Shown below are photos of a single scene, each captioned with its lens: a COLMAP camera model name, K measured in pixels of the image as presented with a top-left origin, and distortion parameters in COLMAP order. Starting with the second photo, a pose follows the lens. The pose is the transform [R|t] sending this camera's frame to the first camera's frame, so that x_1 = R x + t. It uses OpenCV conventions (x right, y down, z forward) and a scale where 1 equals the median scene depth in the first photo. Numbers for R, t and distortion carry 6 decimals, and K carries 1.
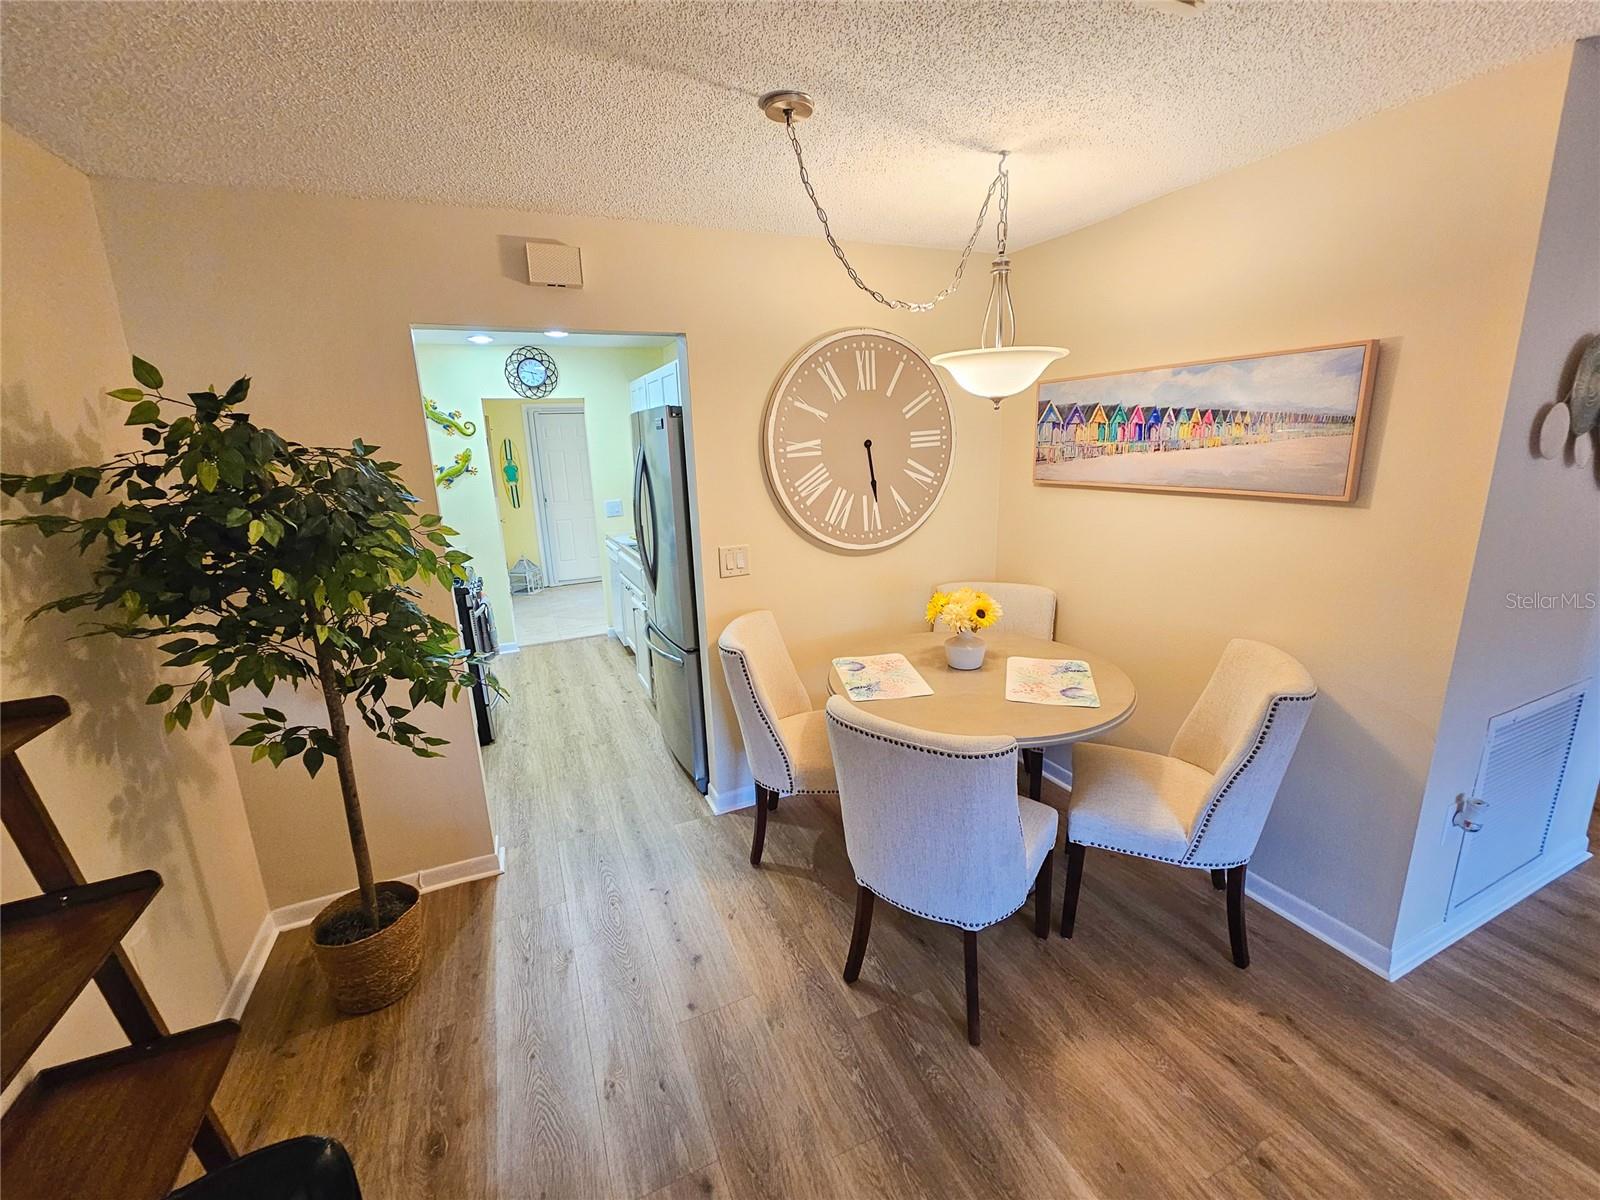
lens RADIAL K [[664.8, 0, 798.2], [0, 664.8, 600.3], [0, 0, 1]] dist [-0.002630, 0.001717]
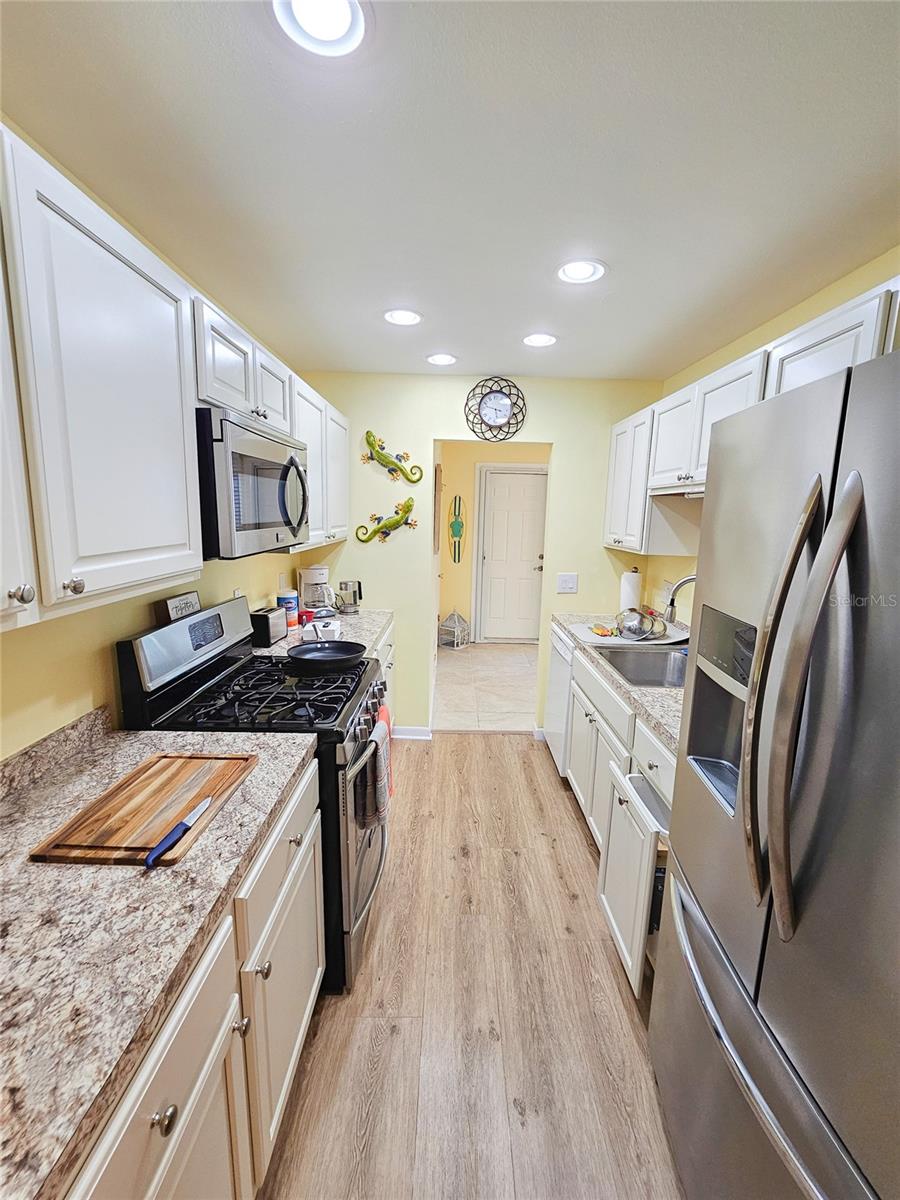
lens RADIAL K [[498.6, 0, 446.3], [0, 498.6, 596.1], [0, 0, 1]] dist [-0.002630, 0.001717]
pose [[0.906784, 0.124665, -0.402743, -0.187925], [-0.150880, 0.987971, -0.033892, -0.091242], [0.393673, 0.091499, 0.914685, 0.454824]]
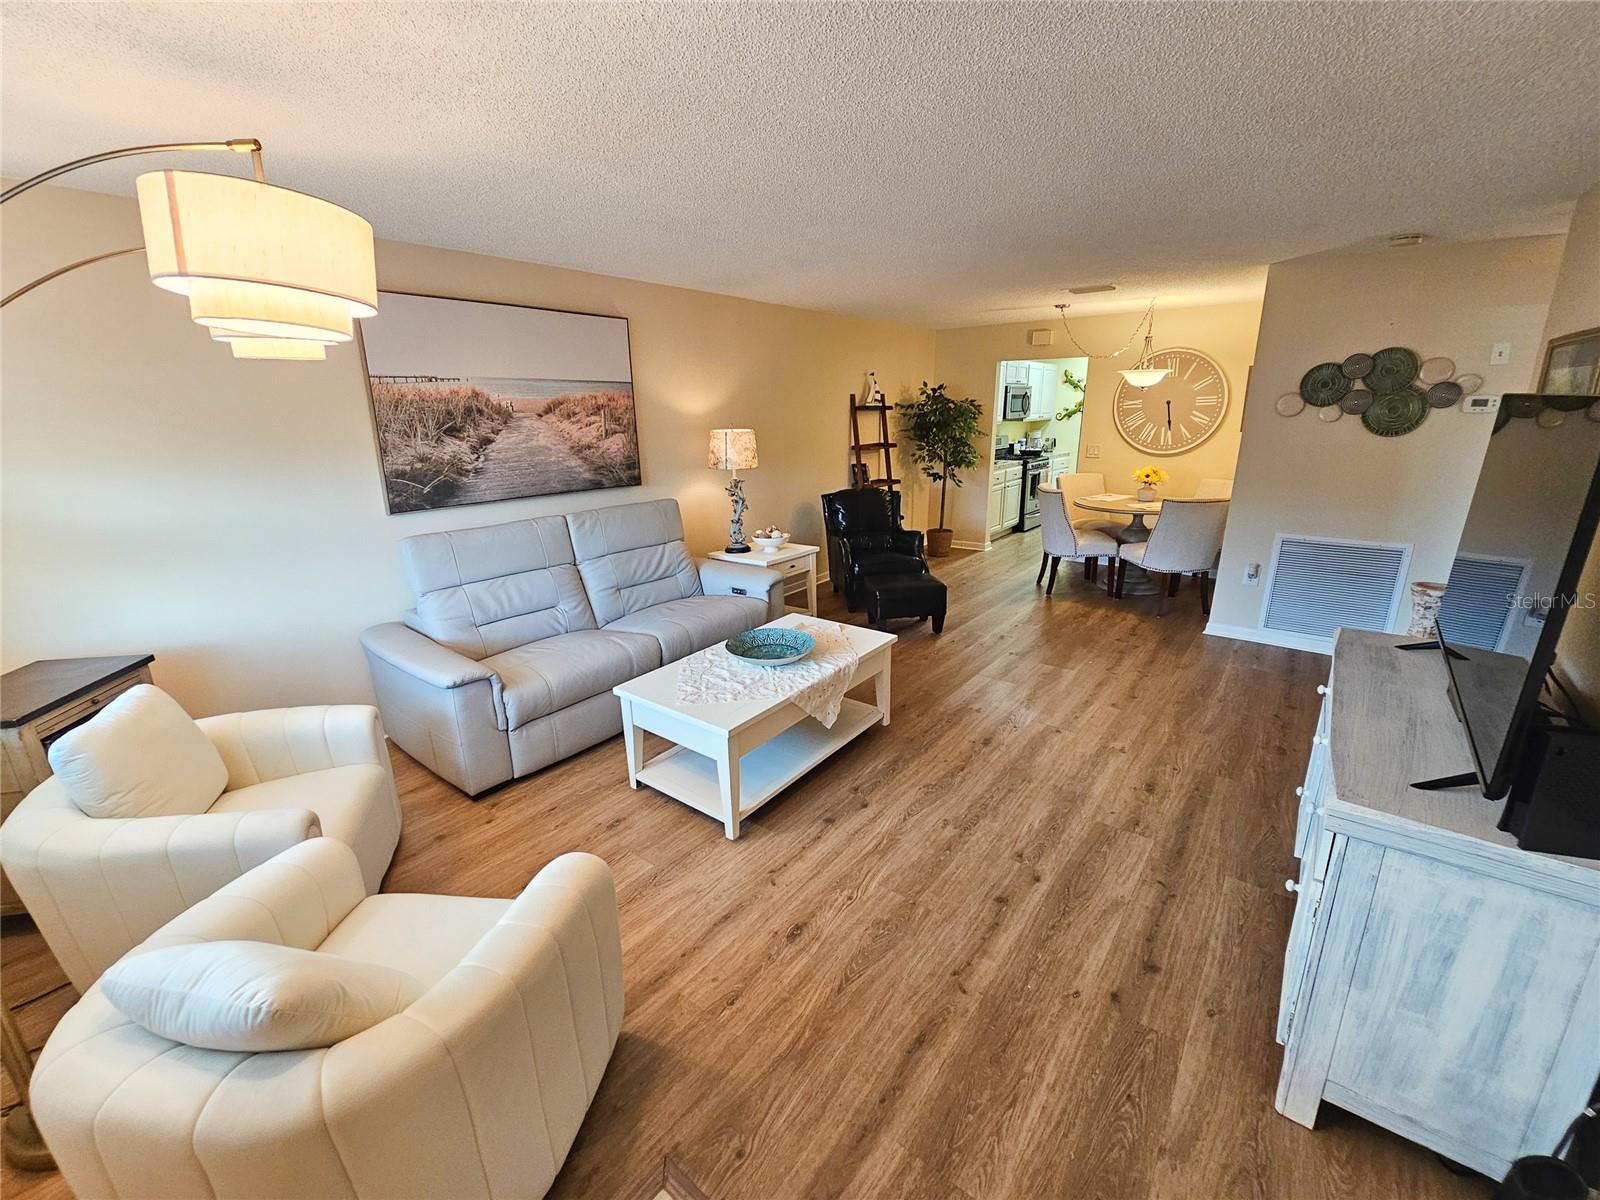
lens RADIAL K [[664.8, 0, 791.1], [0, 664.8, 603.4], [0, 0, 1]] dist [-0.002630, 0.001717]
pose [[0.464095, 0.280154, -0.840315, 0.845837], [-0.209263, 0.956490, 0.203313, 0.111626], [0.860712, 0.081490, 0.502528, -0.589828]]
